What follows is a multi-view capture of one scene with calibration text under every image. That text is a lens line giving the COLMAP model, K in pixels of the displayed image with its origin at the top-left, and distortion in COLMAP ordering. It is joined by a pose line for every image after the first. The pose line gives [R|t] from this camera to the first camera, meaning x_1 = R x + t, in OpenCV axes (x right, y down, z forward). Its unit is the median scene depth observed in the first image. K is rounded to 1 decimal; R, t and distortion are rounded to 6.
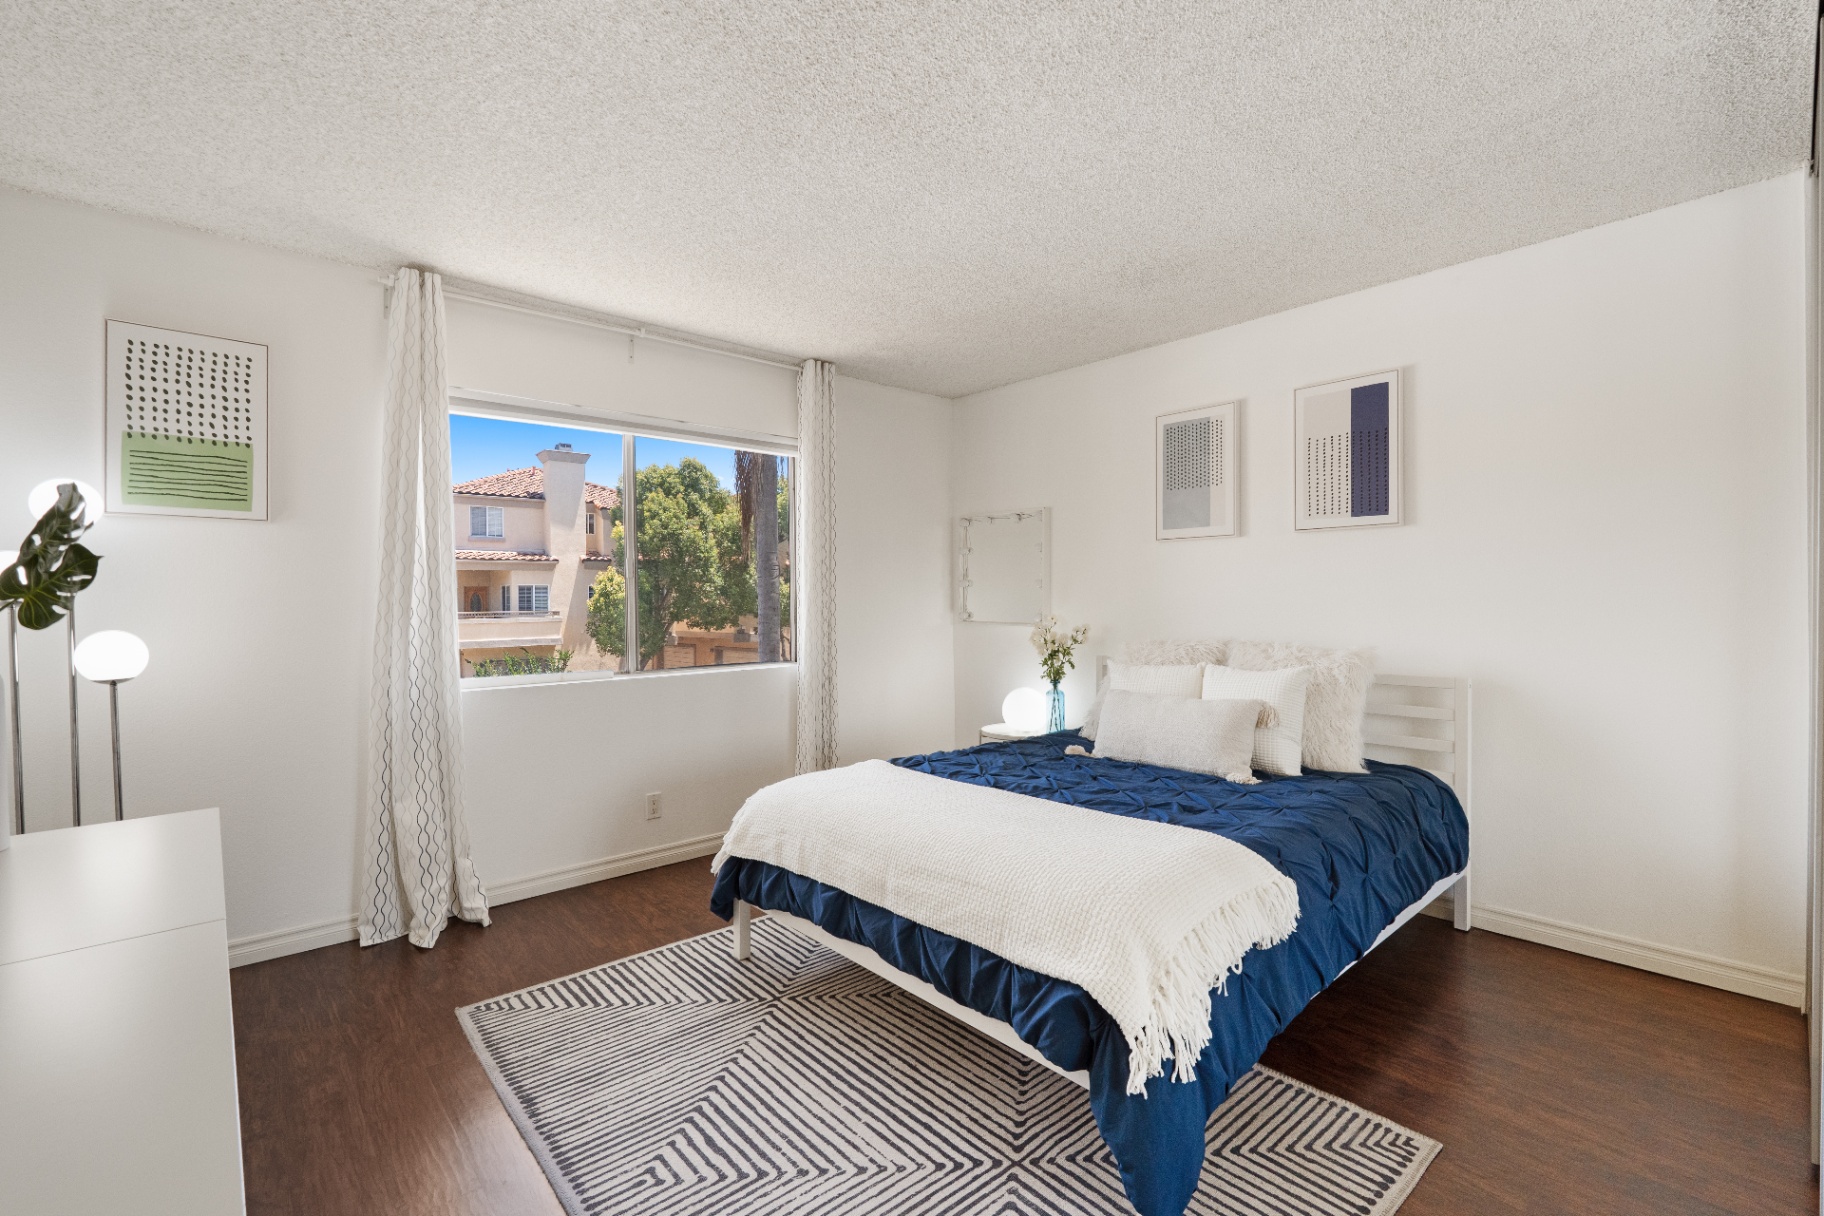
lens RADIAL K [[801.0, 0, 912.0], [0, 801.0, 608.0], [0, 0, 1]] dist [-0.024800, 0.000105]
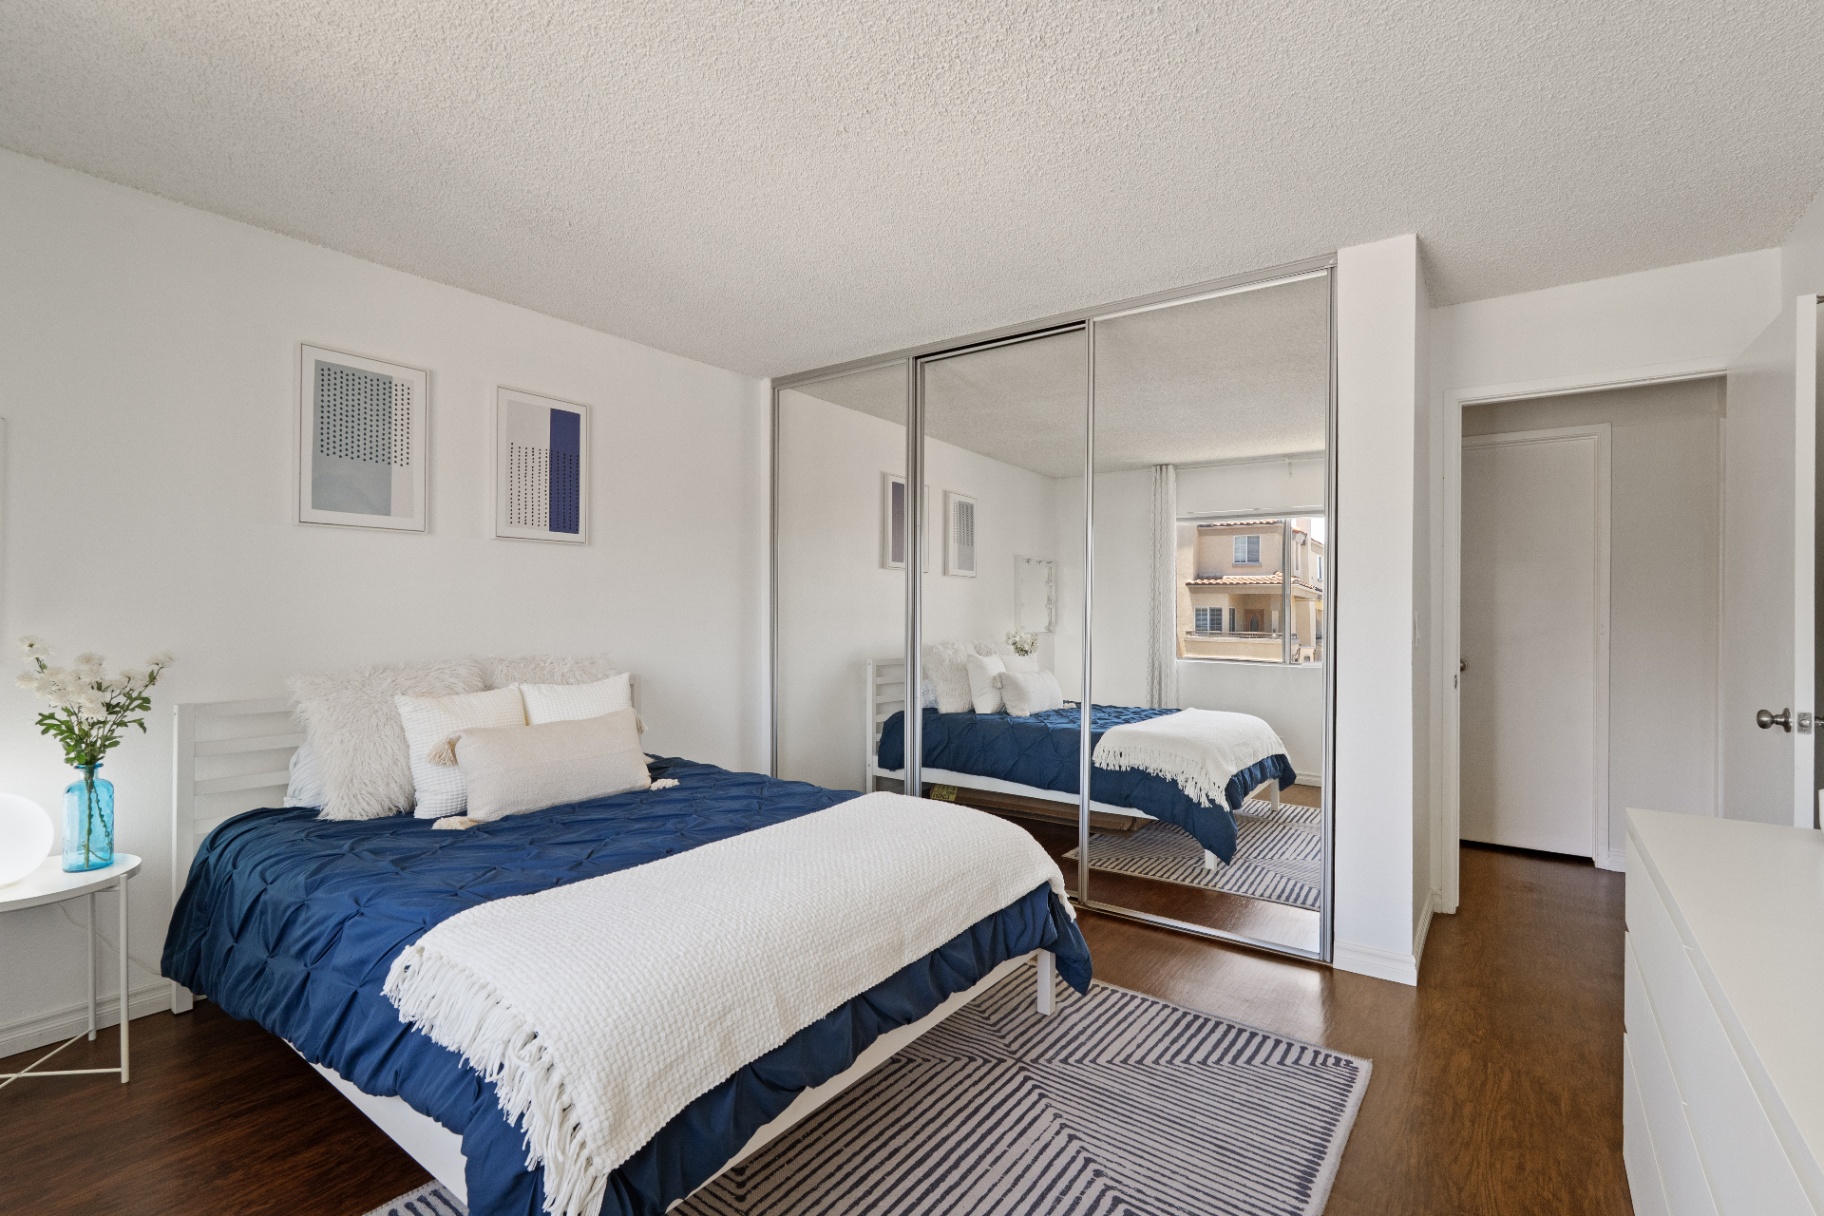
lens RADIAL K [[825.8, 0, 912.0], [0, 825.8, 608.0], [0, 0, 1]] dist [0.001025, 0.000014]
pose [[-0.212637, 0.007376, 0.977103, -0.589370], [0.004013, 0.999970, -0.006675, -0.005612], [-0.977123, 0.002502, -0.212660, 0.757165]]
